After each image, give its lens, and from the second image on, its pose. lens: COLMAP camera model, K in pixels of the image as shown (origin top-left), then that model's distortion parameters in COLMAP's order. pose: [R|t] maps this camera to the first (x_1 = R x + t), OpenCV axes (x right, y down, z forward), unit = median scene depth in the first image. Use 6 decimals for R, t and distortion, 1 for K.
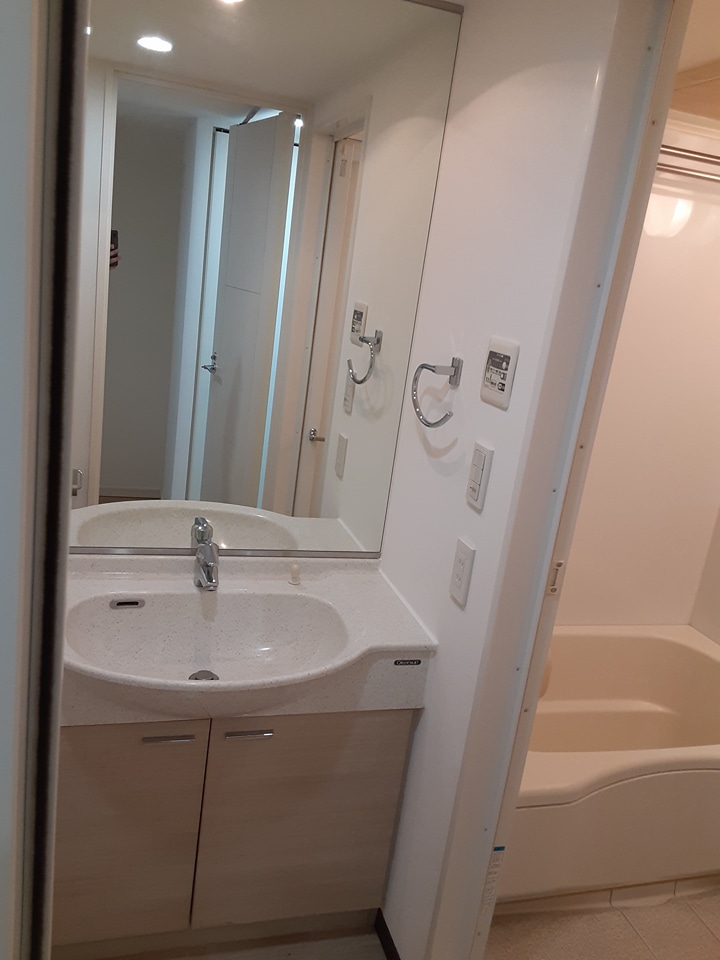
lens RADIAL K [[770.0, 0, 357.3], [0, 770.0, 476.0], [0, 0, 1]] dist [0.131000, -0.199257]
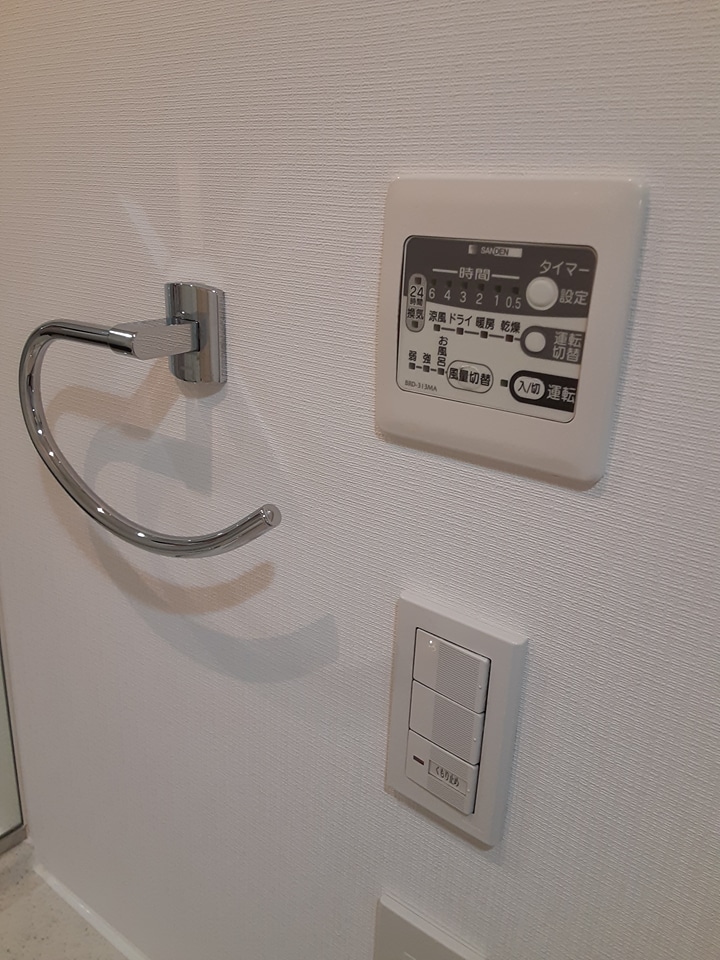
lens RADIAL K [[770.0, 0, 357.3], [0, 770.0, 476.0], [0, 0, 1]] dist [0.131000, -0.199257]
pose [[0.805696, -0.291603, 0.515579, 0.018324], [0.216936, 0.955216, 0.201248, -0.141501], [-0.551174, -0.050297, 0.832873, 0.800493]]
